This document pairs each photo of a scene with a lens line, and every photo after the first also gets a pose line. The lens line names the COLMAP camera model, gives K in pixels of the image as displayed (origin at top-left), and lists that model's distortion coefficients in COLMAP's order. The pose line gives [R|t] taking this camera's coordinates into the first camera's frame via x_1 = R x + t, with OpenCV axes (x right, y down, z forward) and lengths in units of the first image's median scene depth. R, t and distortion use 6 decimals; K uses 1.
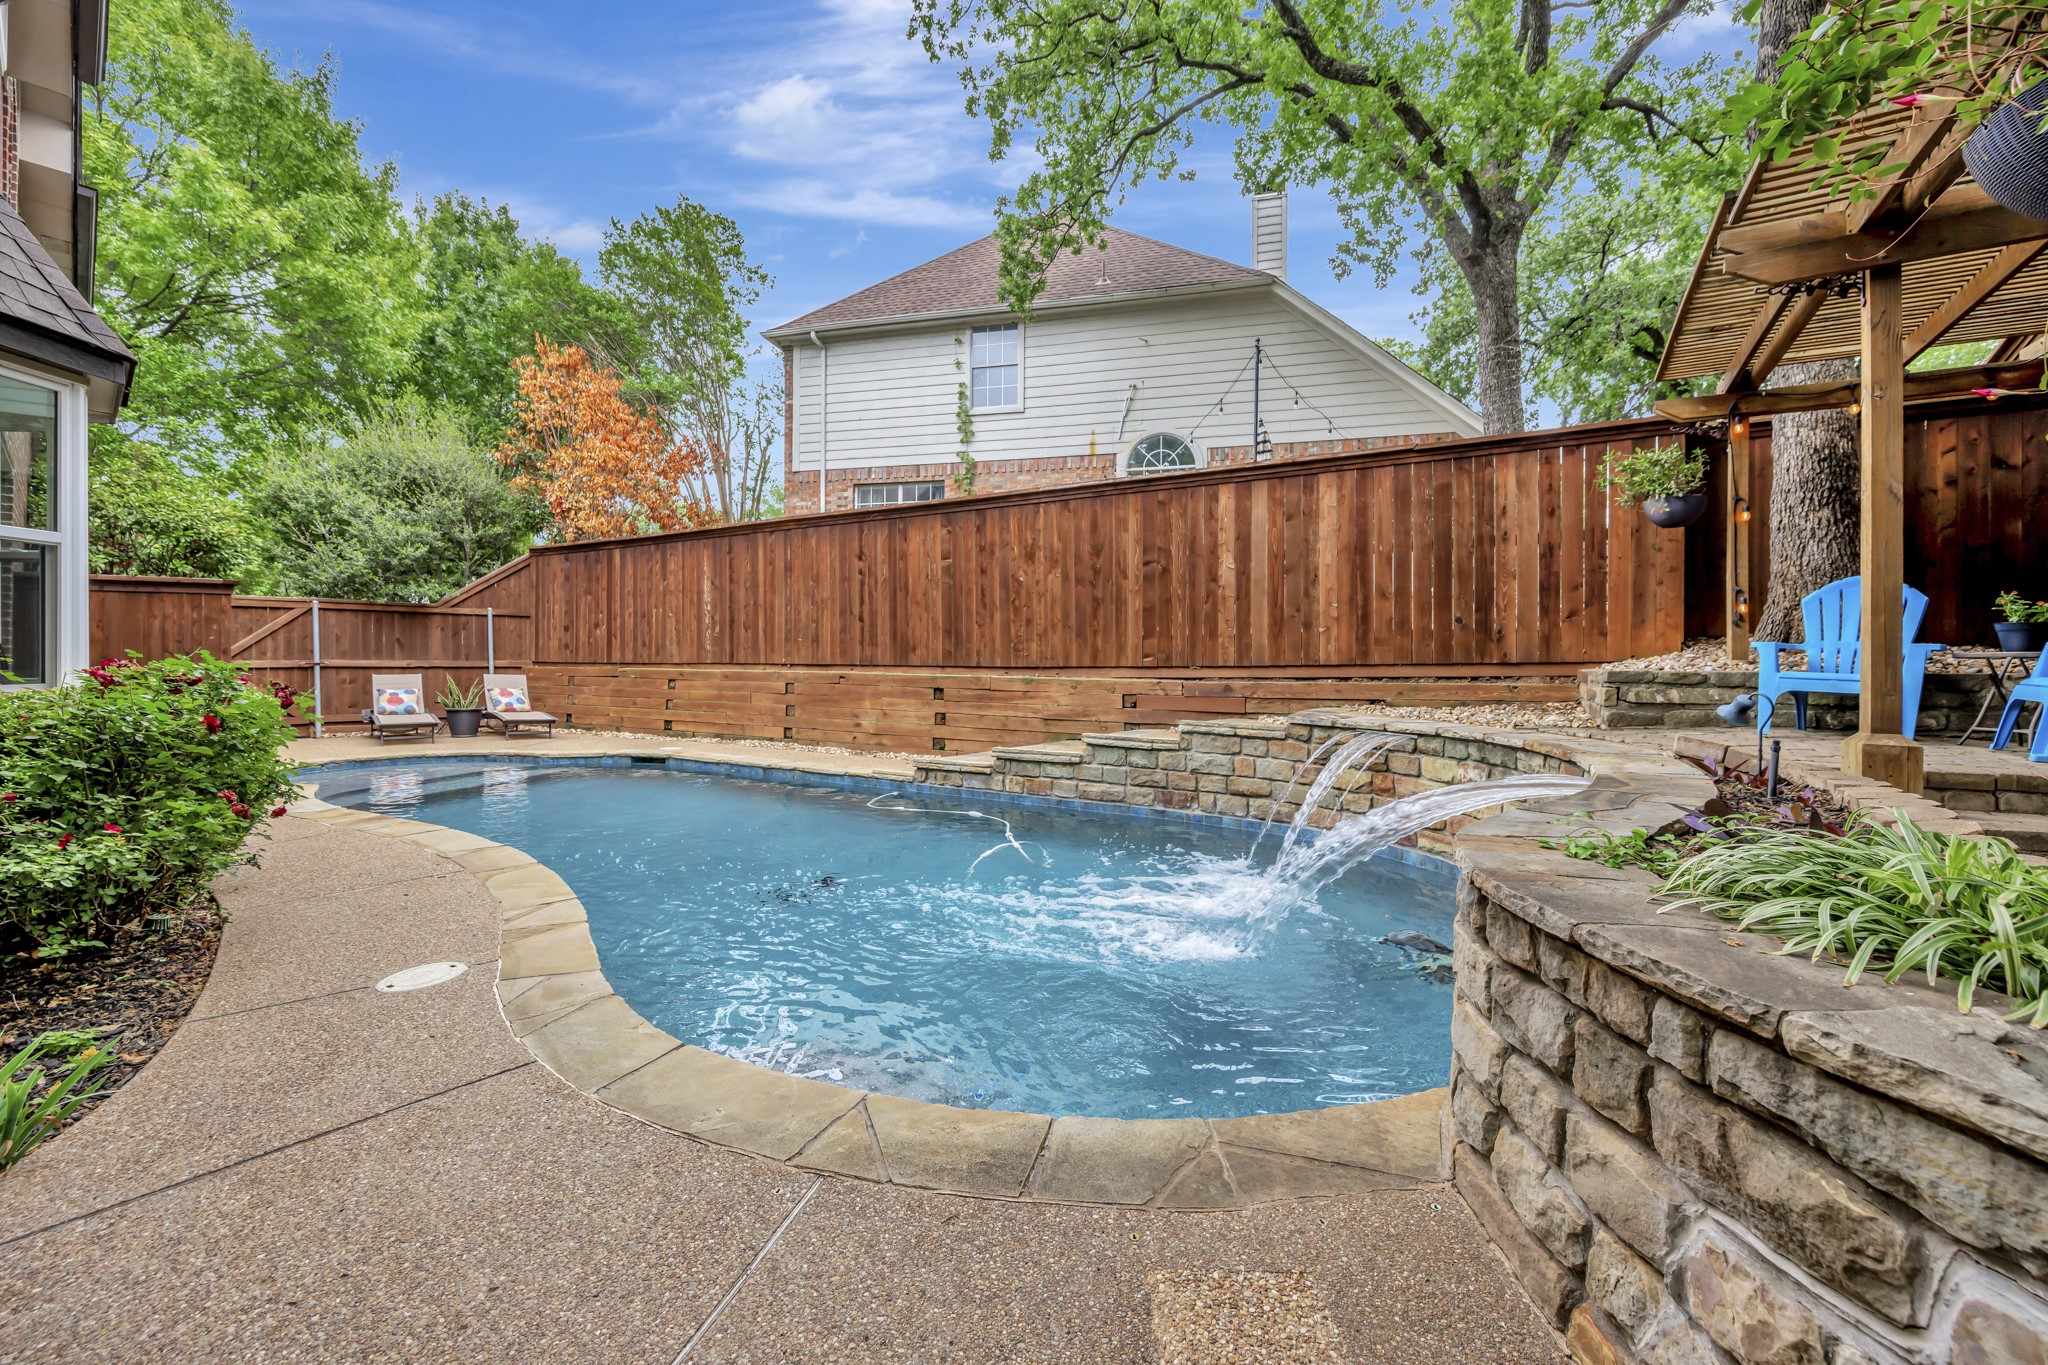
lens RADIAL K [[823.3, 0, 1023.1], [0, 823.3, 676.1], [0, 0, 1]] dist [-0.000790, 0.000312]
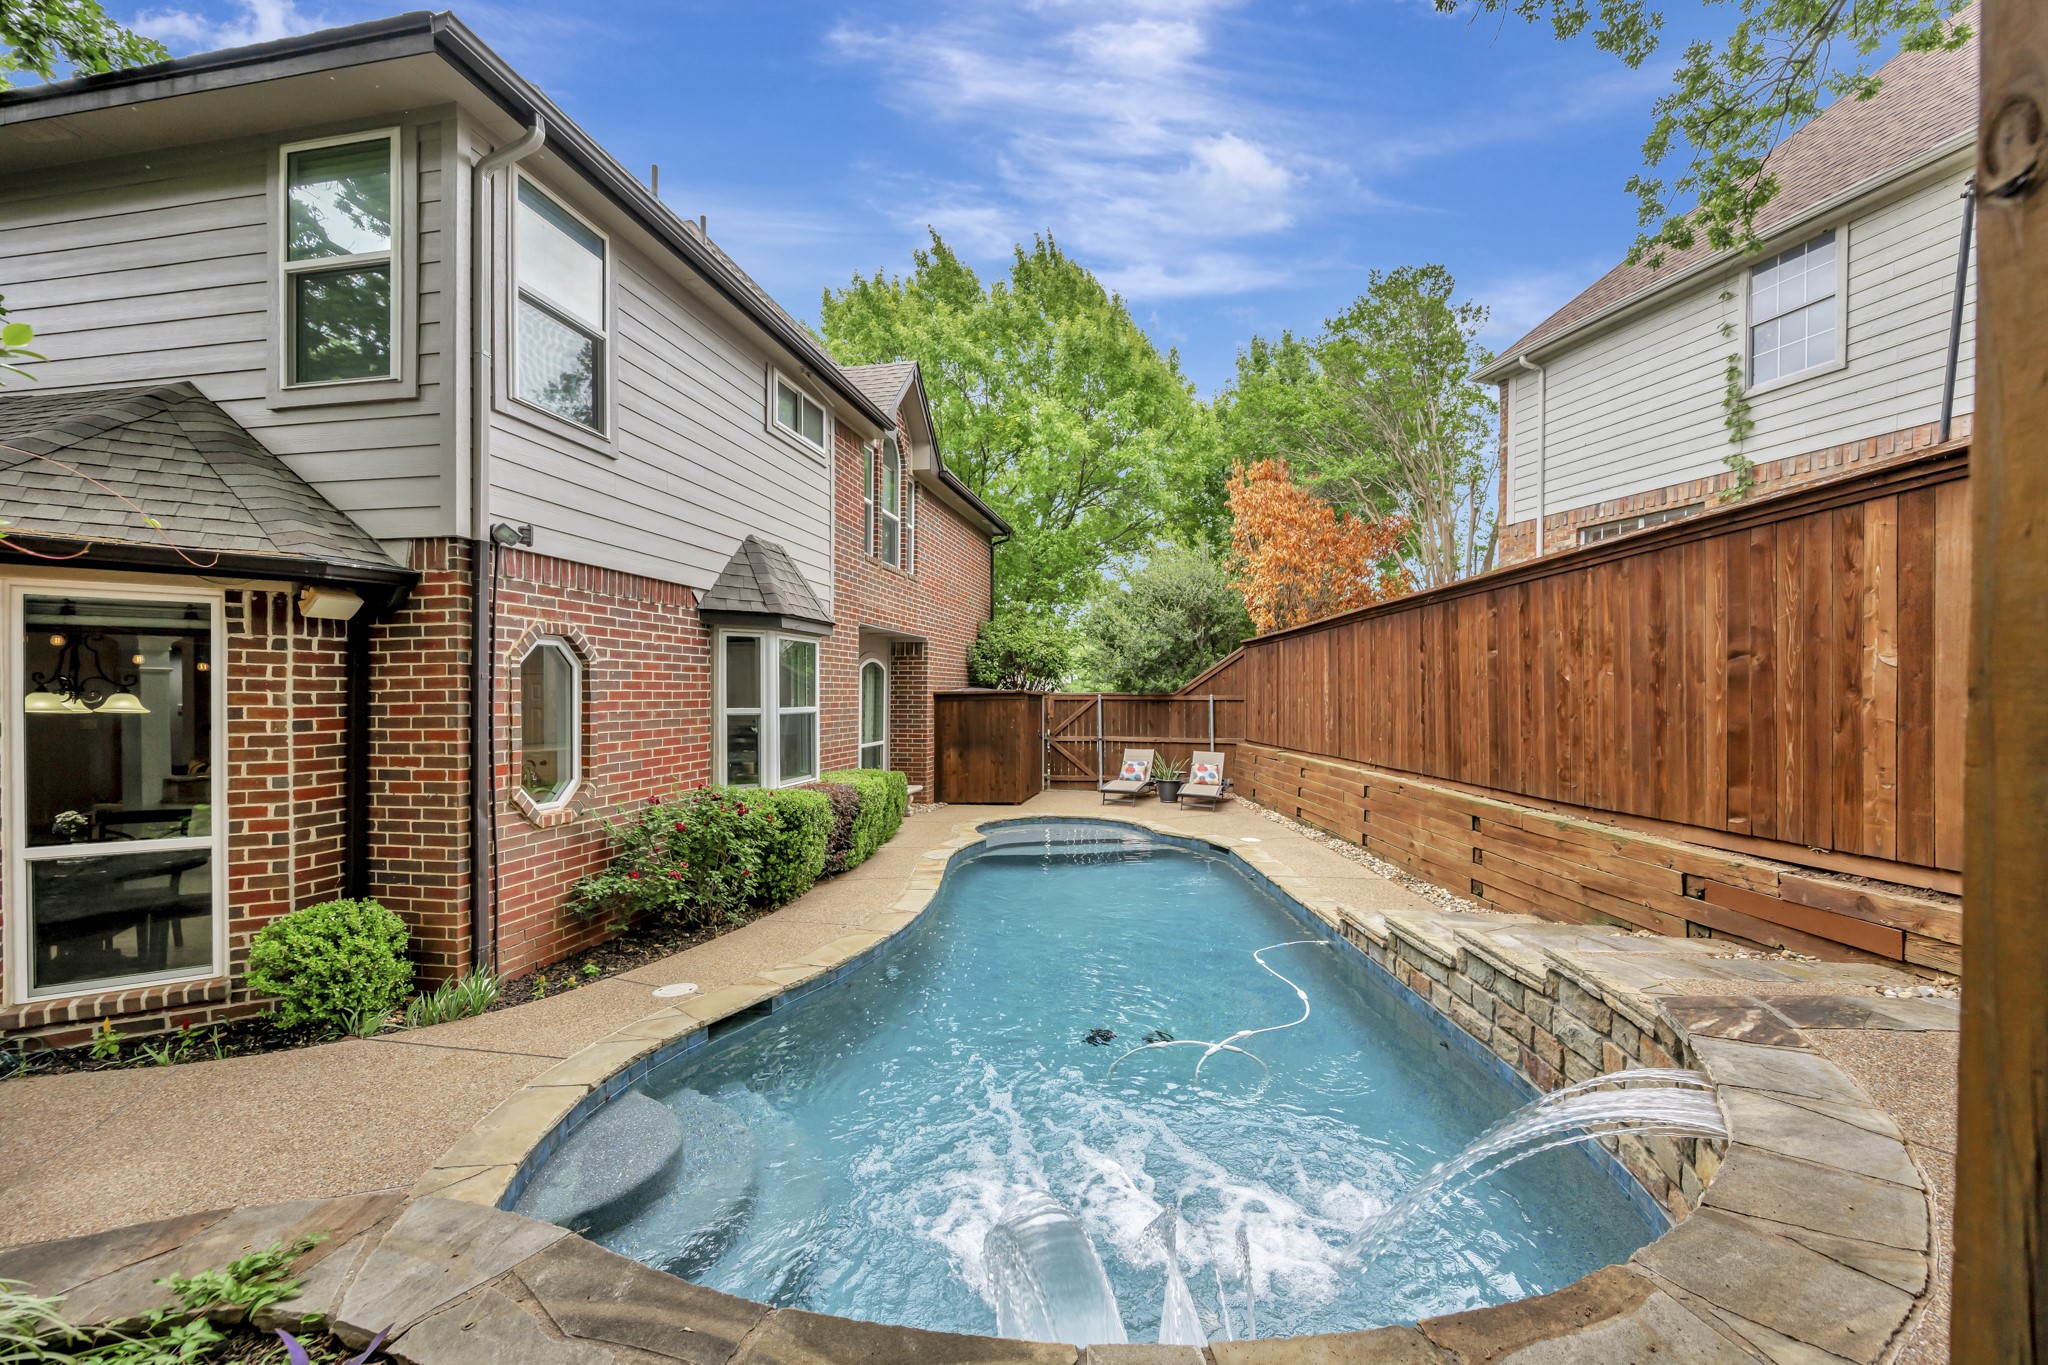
lens RADIAL K [[823.3, 0, 1029.0], [0, 823.3, 704.0], [0, 0, 1]] dist [-0.000790, 0.000312]
pose [[0.484060, 0.007057, -0.875006, 0.366931], [-0.020151, 0.999792, -0.003084, -0.079880], [0.874803, 0.019125, 0.484102, 0.248968]]
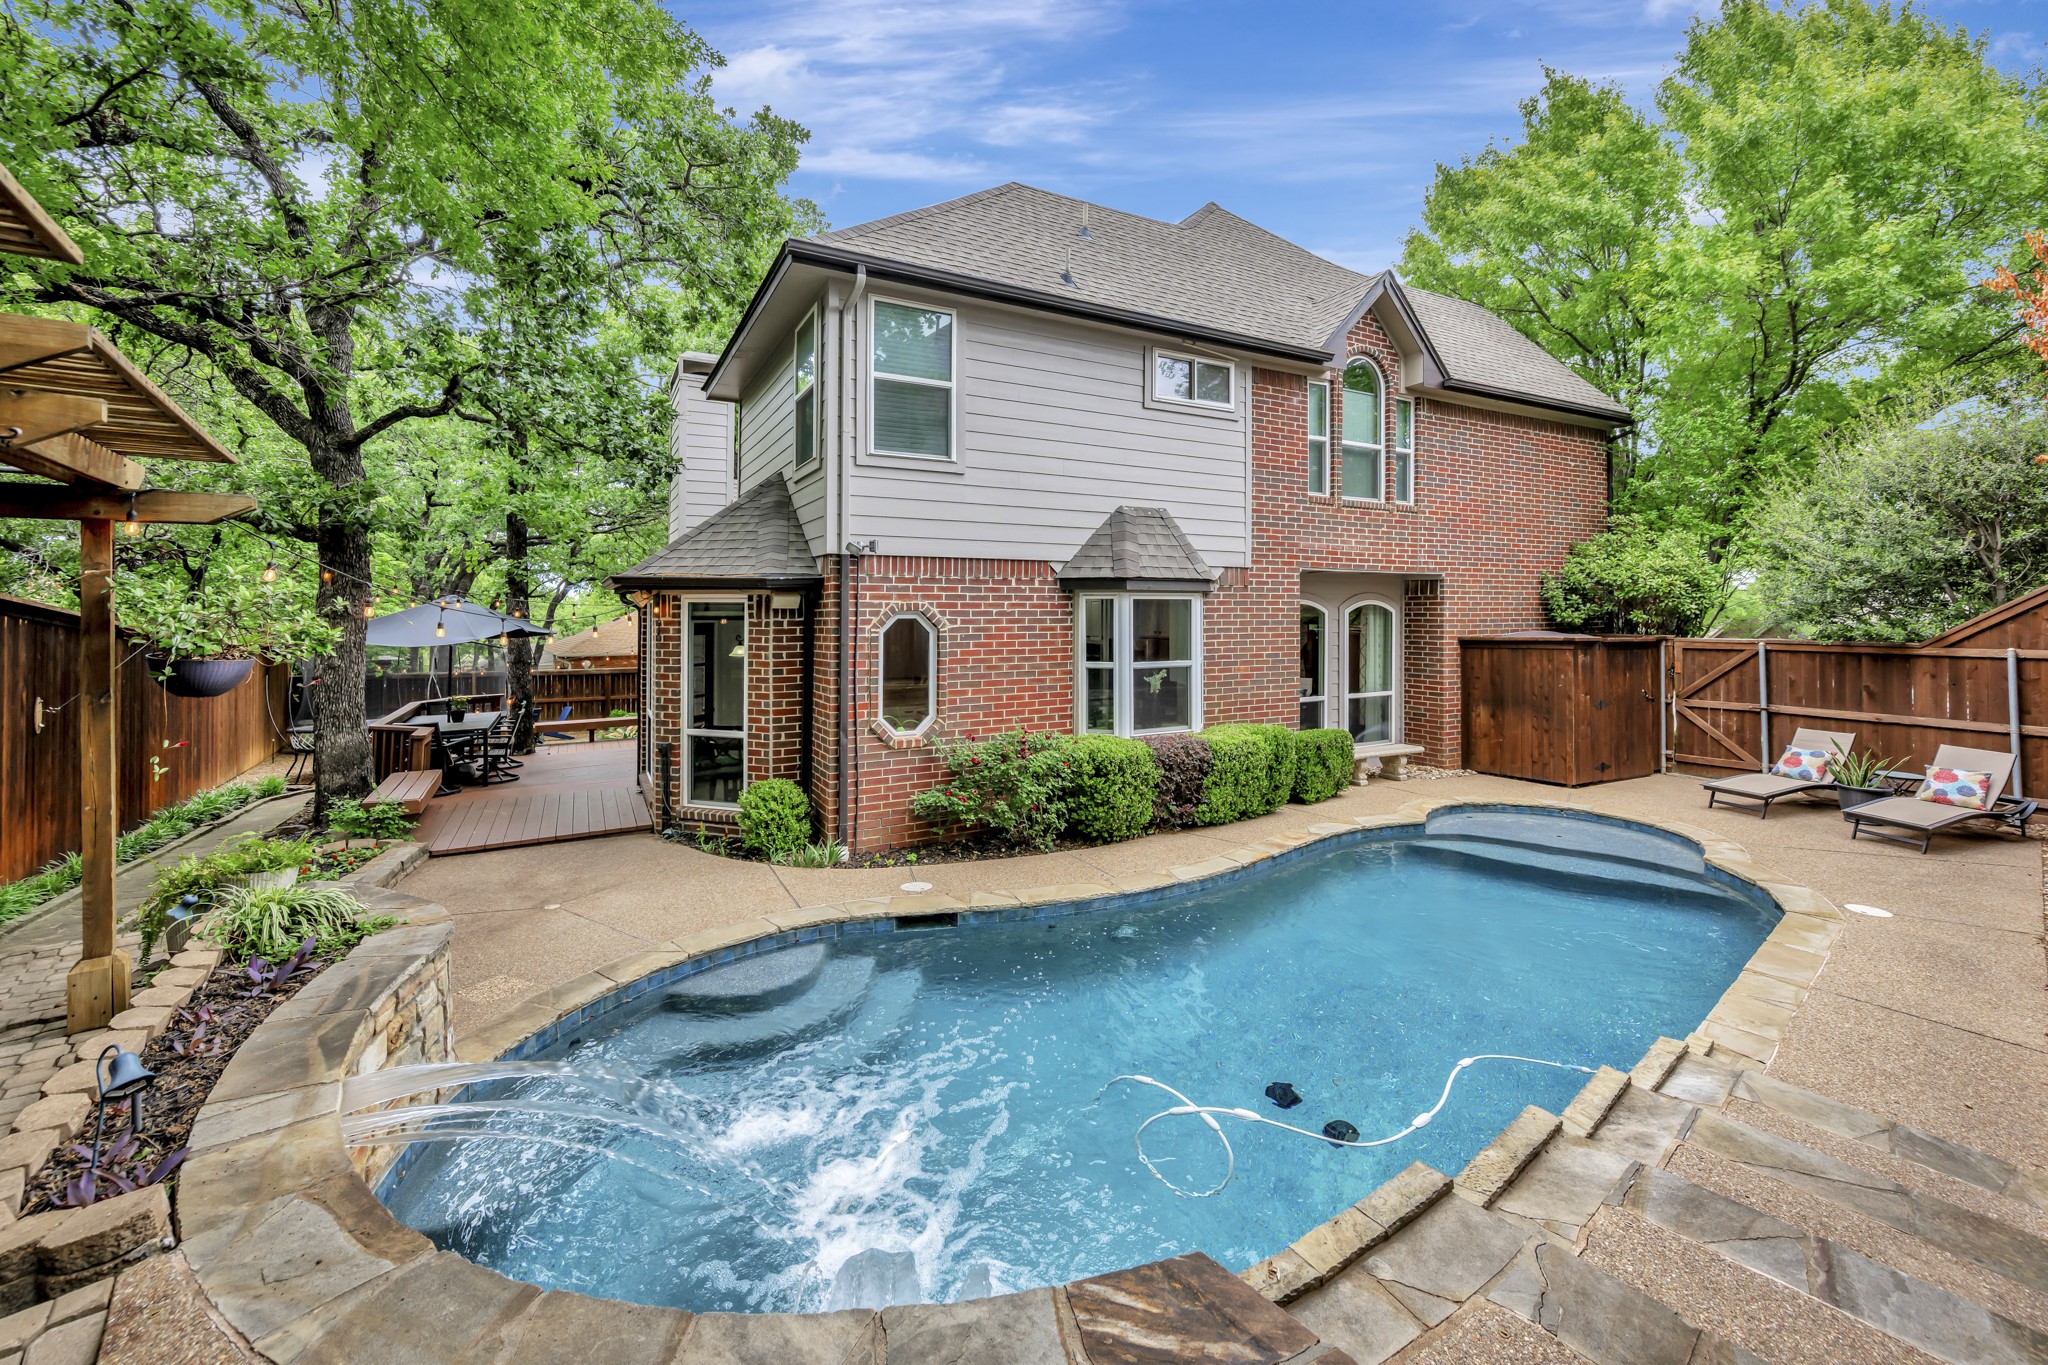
lens RADIAL K [[823.3, 0, 1000.6], [0, 823.3, 609.3], [0, 0, 1]] dist [-0.000790, 0.000312]
pose [[-0.380976, -0.009350, -0.924538, 0.413523], [-0.021983, 0.999758, -0.001052, -0.128491], [0.924323, 0.019923, -0.381090, 0.643866]]
